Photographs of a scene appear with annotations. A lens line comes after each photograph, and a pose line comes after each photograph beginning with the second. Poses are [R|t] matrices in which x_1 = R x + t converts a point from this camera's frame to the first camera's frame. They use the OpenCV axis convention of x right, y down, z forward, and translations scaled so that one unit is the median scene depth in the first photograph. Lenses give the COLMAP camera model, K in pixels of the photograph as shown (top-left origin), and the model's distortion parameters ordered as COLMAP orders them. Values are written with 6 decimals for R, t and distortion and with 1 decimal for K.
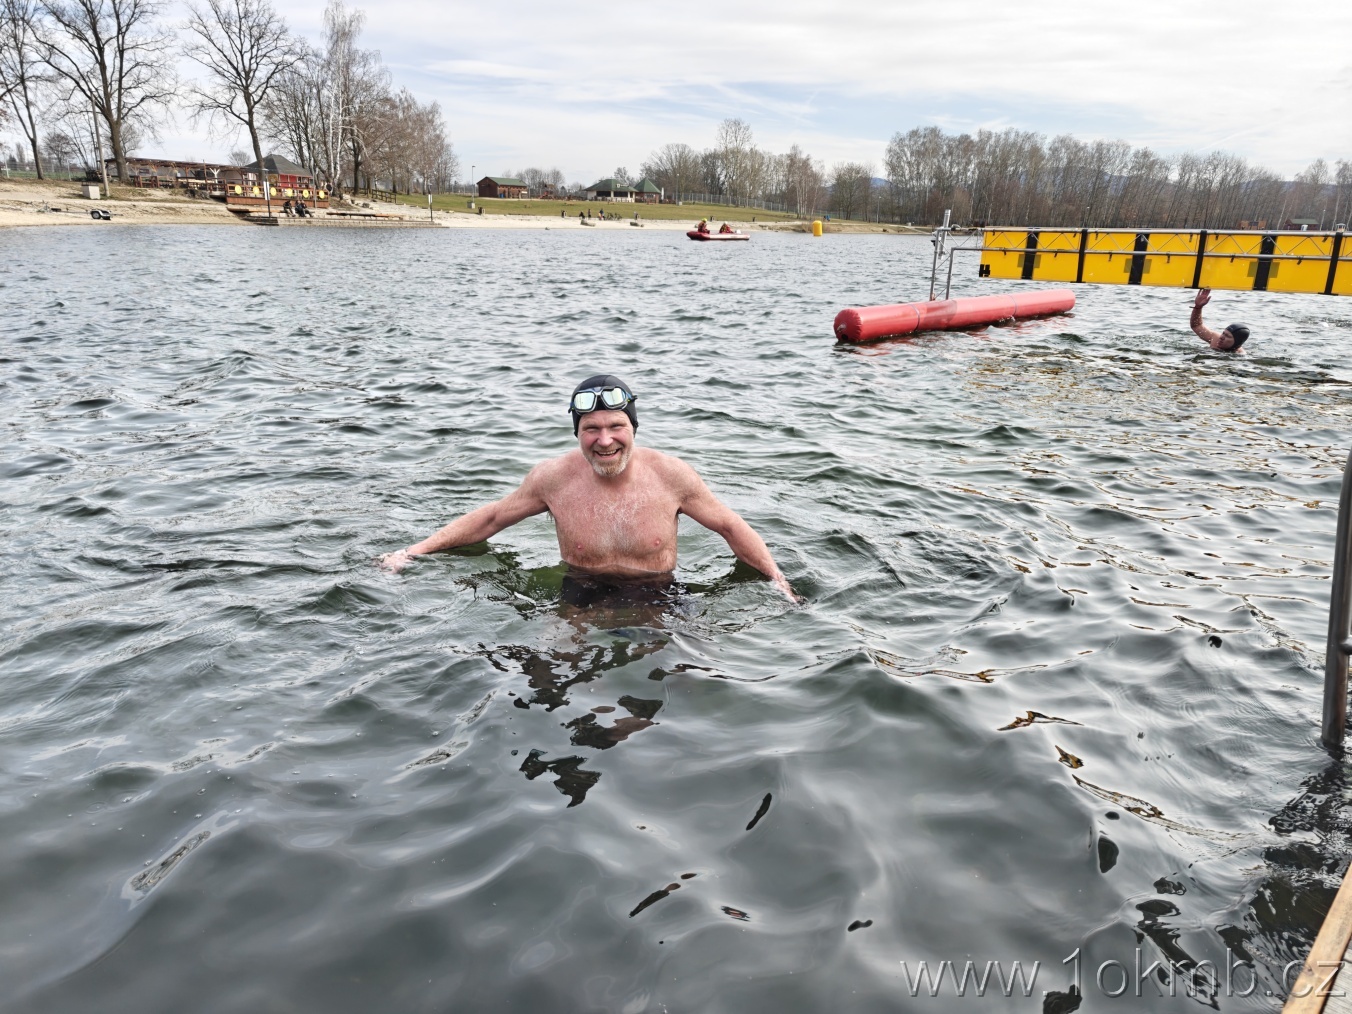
lens RADIAL K [[923.5, 0, 684.3], [0, 923.5, 497.3], [0, 0, 1]] dist [0.039145, -0.013452]
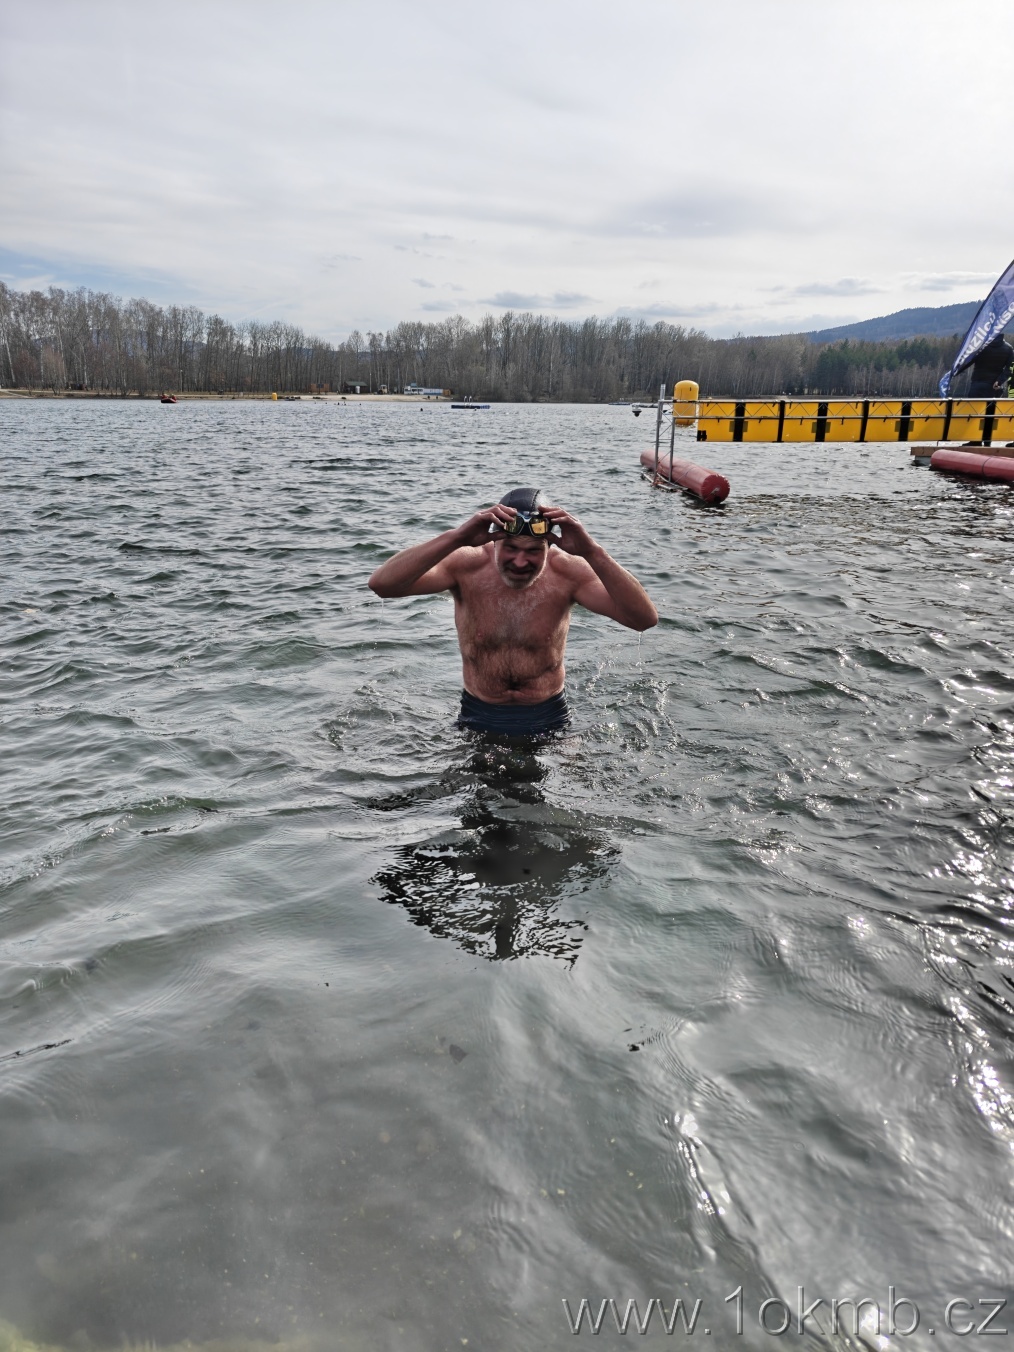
lens RADIAL K [[923.5, 0, 505.4], [0, 923.5, 668.7], [0, 0, 1]] dist [0.039145, -0.013452]
pose [[0.737271, -0.208791, 0.642524, -0.706240], [0.203178, 0.975543, 0.083867, -0.104445], [-0.644321, 0.068714, 0.761662, 0.277928]]
